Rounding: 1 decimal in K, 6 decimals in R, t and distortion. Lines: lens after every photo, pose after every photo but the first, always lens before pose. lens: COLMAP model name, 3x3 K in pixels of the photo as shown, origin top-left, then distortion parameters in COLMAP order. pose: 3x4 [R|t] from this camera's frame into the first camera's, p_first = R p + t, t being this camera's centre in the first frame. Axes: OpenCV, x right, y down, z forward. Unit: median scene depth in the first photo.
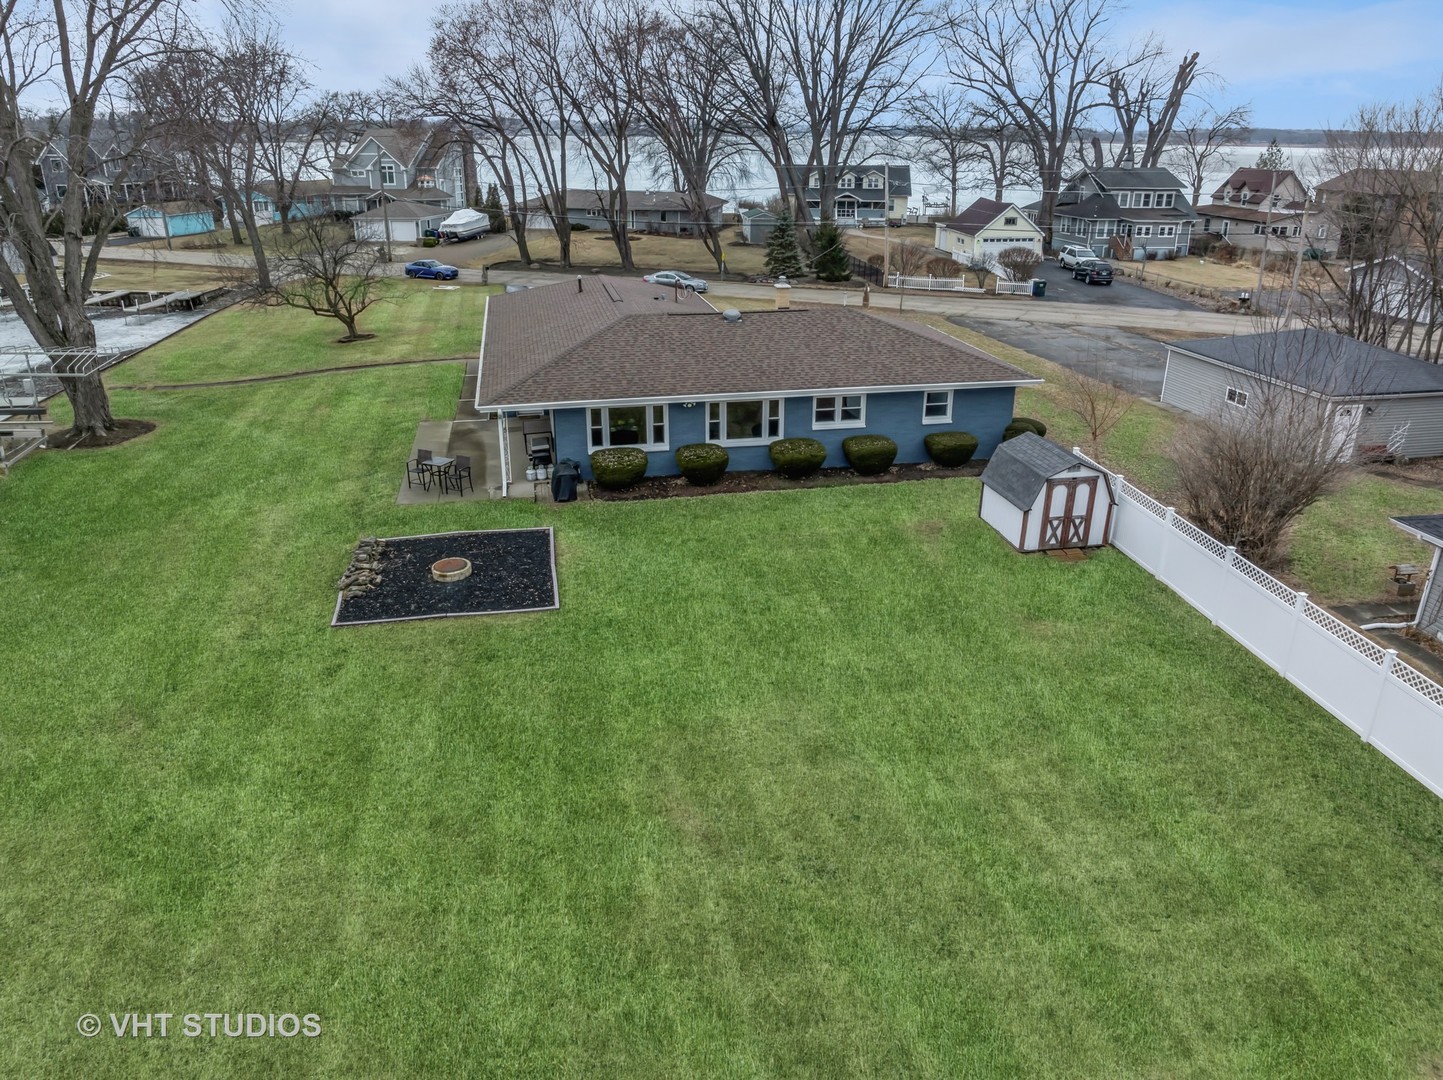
lens RADIAL K [[1015.8, 0, 722.8], [0, 1015.8, 534.6], [0, 0, 1]] dist [-0.035094, -0.009445]
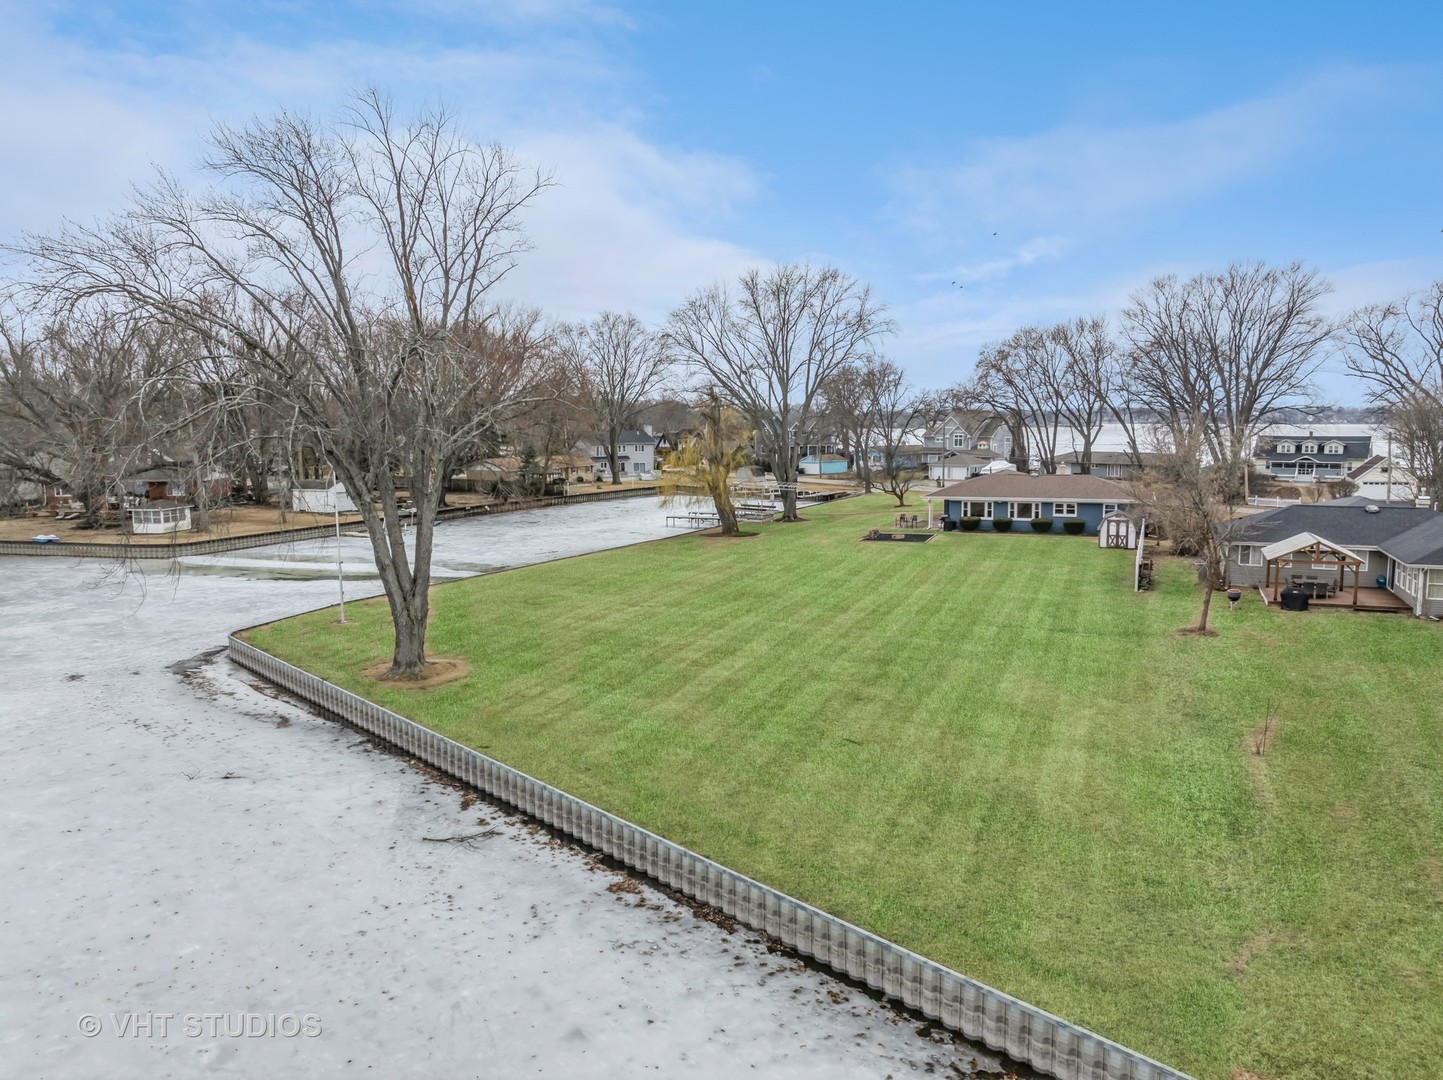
lens RADIAL K [[1015.8, 0, 722.8], [0, 1015.8, 534.6], [0, 0, 1]] dist [-0.035094, -0.009445]
pose [[0.838873, 0.049460, -0.542076, 0.400769], [-0.191801, 0.958851, -0.209328, 0.325192], [0.509416, 0.279570, 0.813840, -0.748742]]
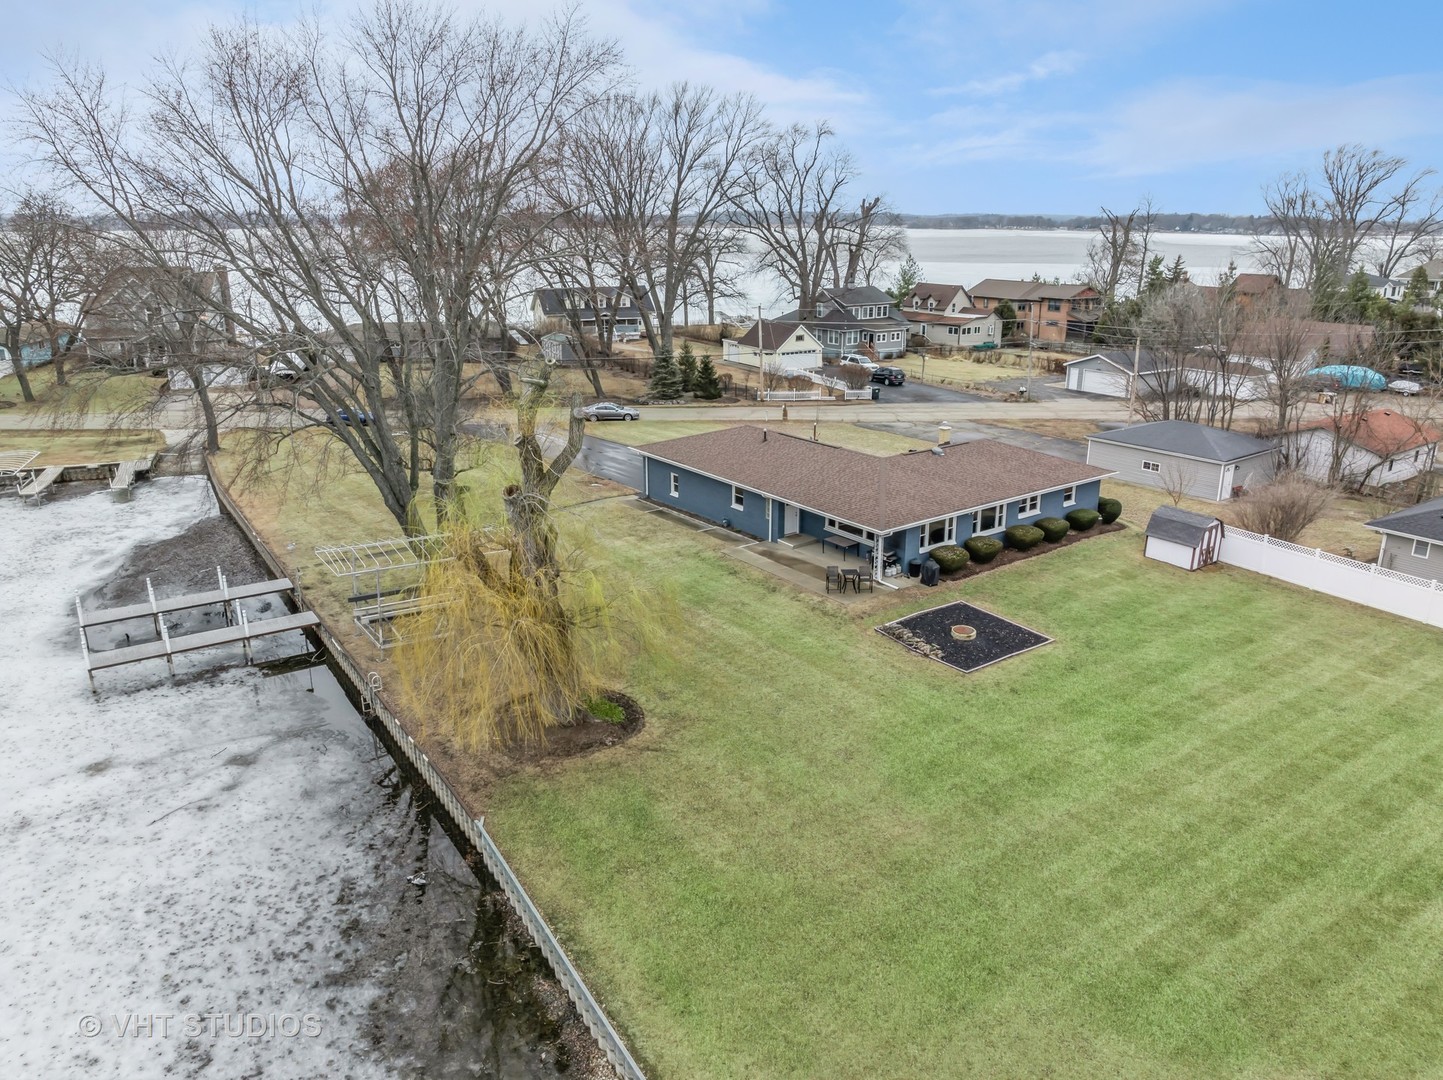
lens RADIAL K [[1015.8, 0, 722.8], [0, 1015.8, 534.6], [0, 0, 1]] dist [-0.035094, -0.009445]
pose [[0.904221, -0.132428, 0.406013, -0.519208], [0.162612, 0.985854, -0.040597, -0.048159], [-0.394894, 0.102732, 0.912965, -0.138522]]
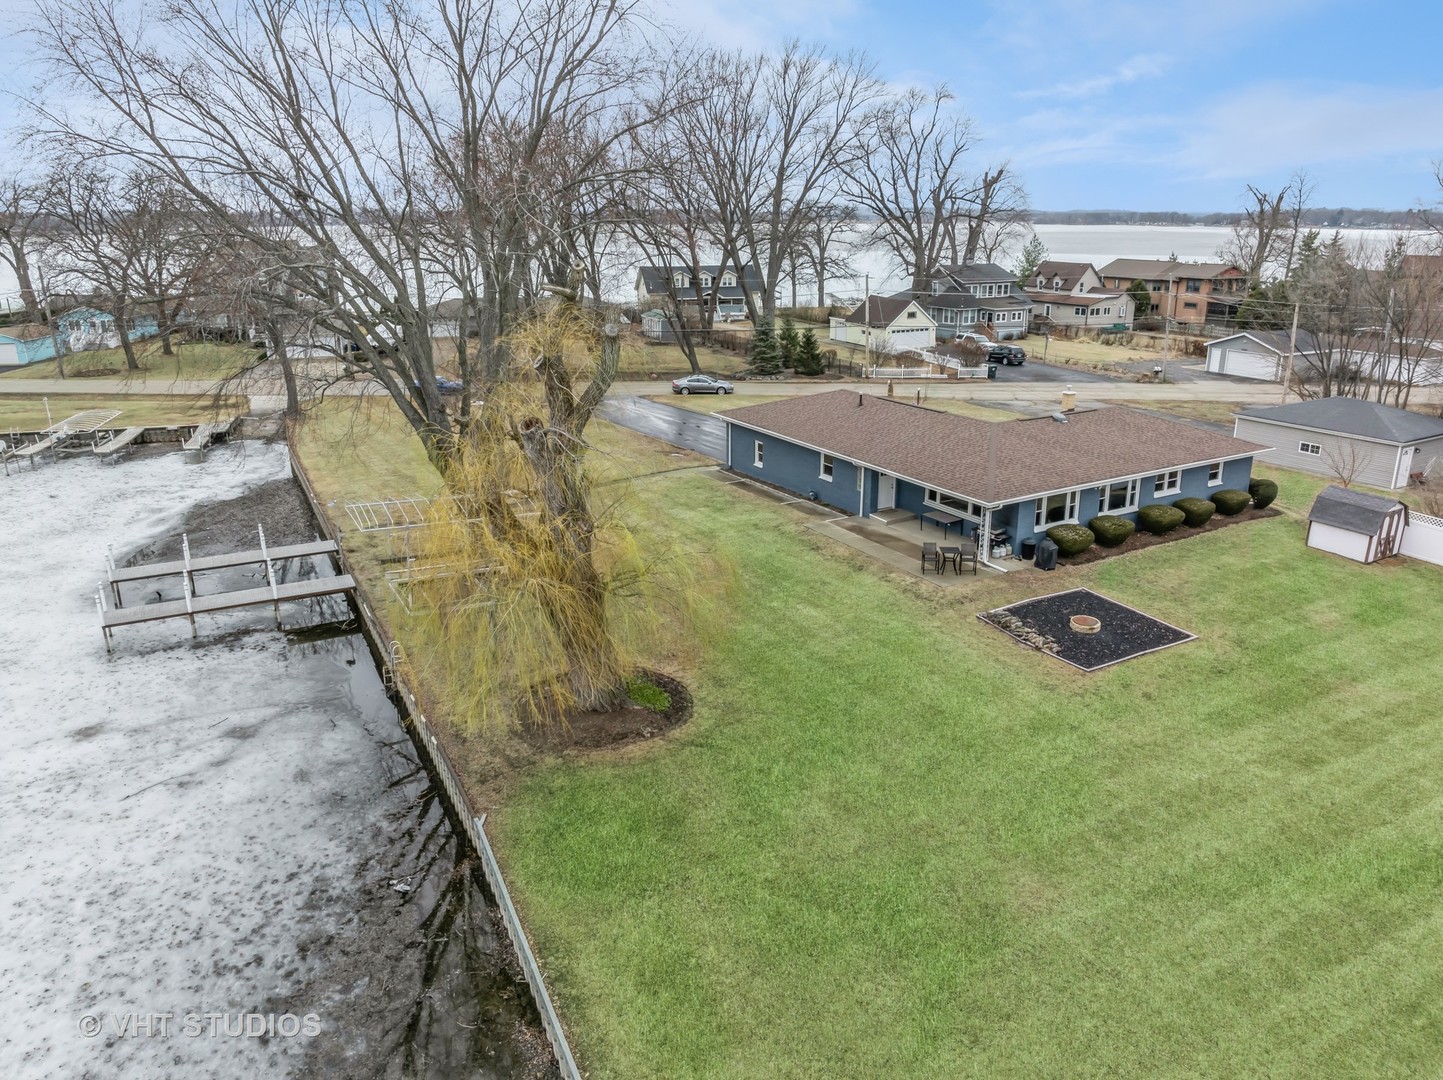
lens RADIAL K [[1015.8, 0, 722.8], [0, 1015.8, 534.6], [0, 0, 1]] dist [-0.035094, -0.009445]
pose [[0.946807, -0.105385, 0.304058, -0.464169], [0.127664, 0.990331, -0.054289, -0.029424], [-0.295397, 0.090219, 0.951105, -0.057261]]
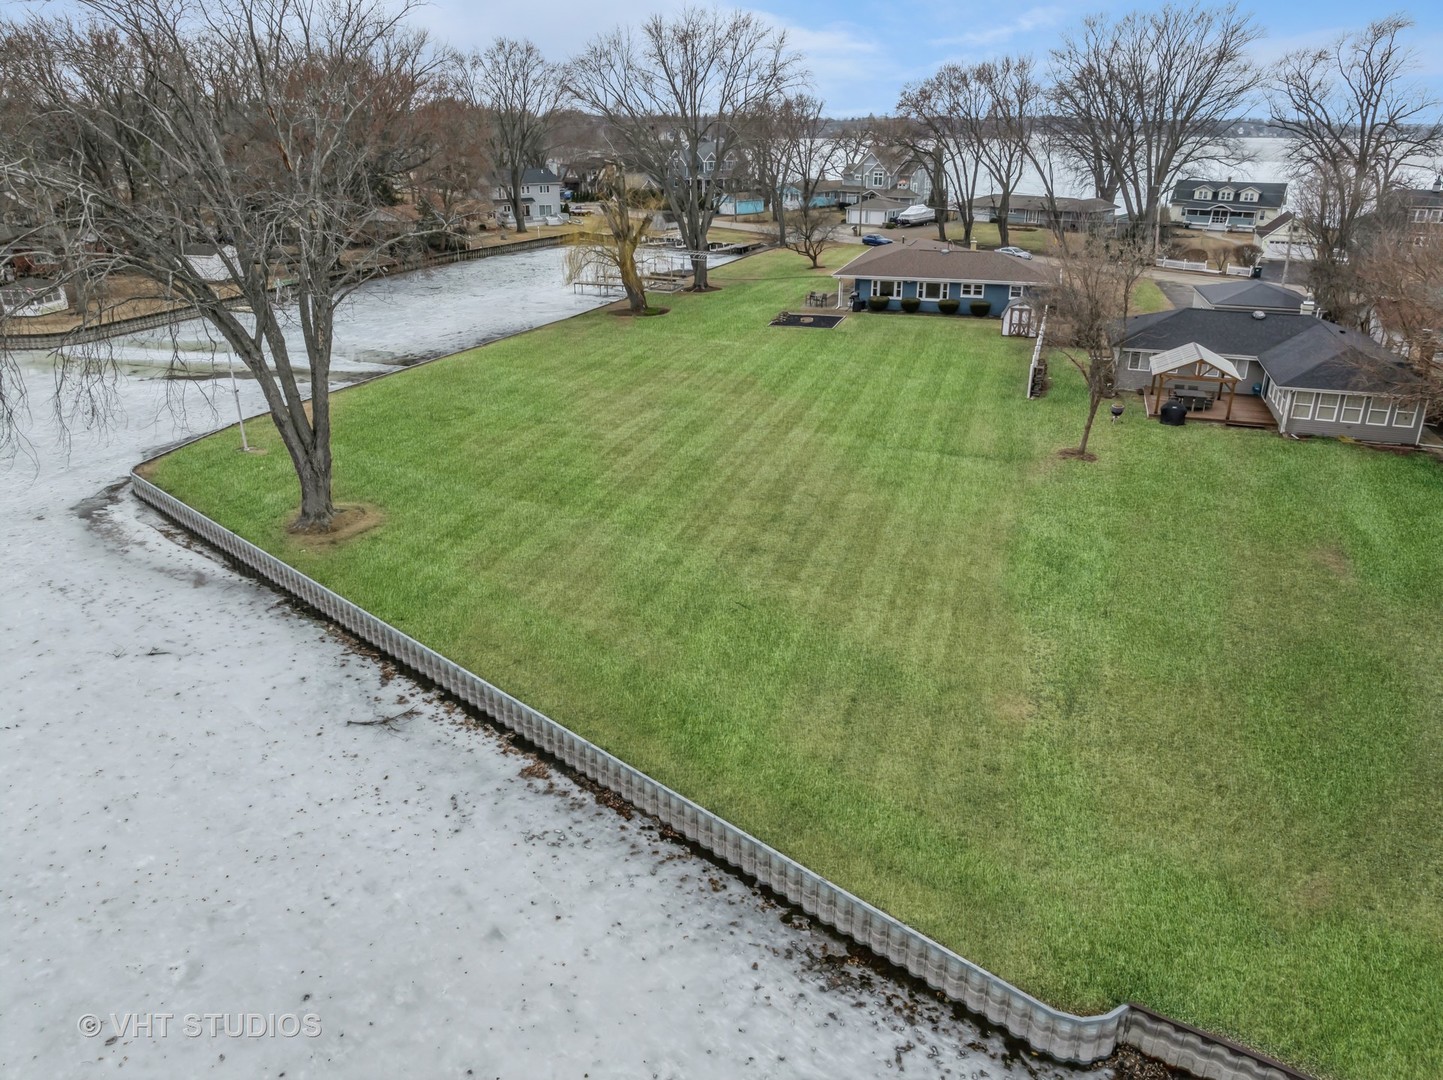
lens RADIAL K [[1015.8, 0, 722.8], [0, 1015.8, 534.6], [0, 0, 1]] dist [-0.035094, -0.009445]
pose [[0.879363, 0.173410, -0.443452, 0.413192], [-0.172058, 0.984119, 0.043646, 0.245410], [0.443978, 0.037918, 0.895235, -0.773956]]
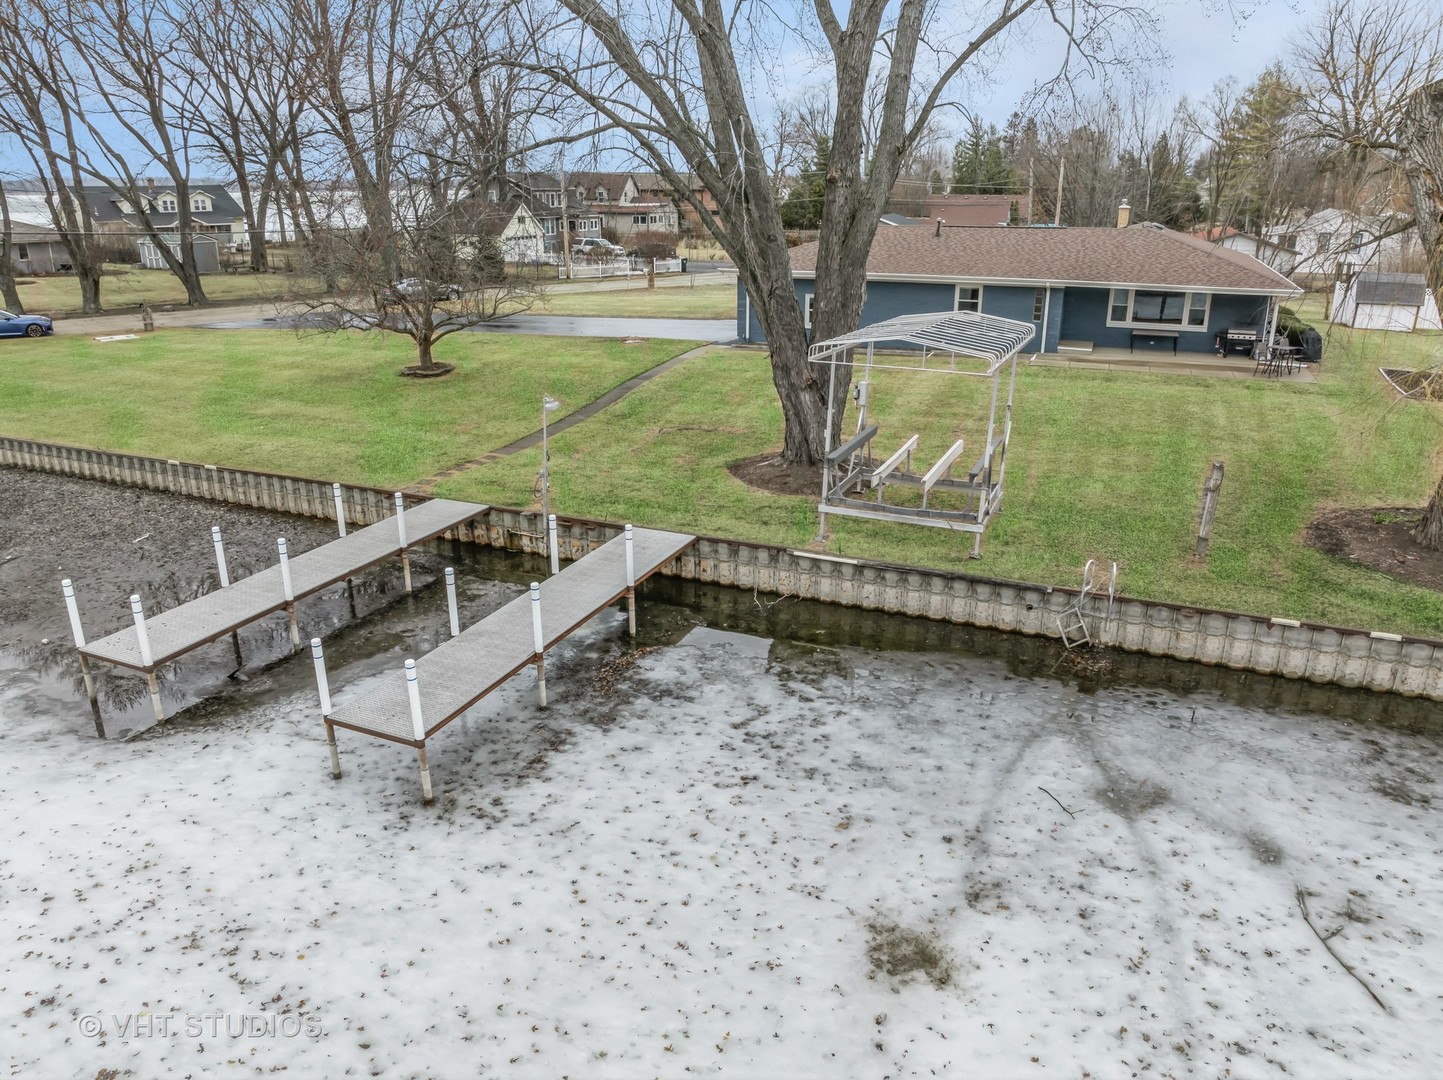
lens RADIAL K [[1015.8, 0, 722.8], [0, 1015.8, 534.6], [0, 0, 1]] dist [-0.035094, -0.009445]
pose [[0.530557, -0.283557, 0.798815, -0.770545], [0.318461, 0.940031, 0.122169, -0.103827], [-0.785552, 0.189573, 0.589042, 0.438823]]
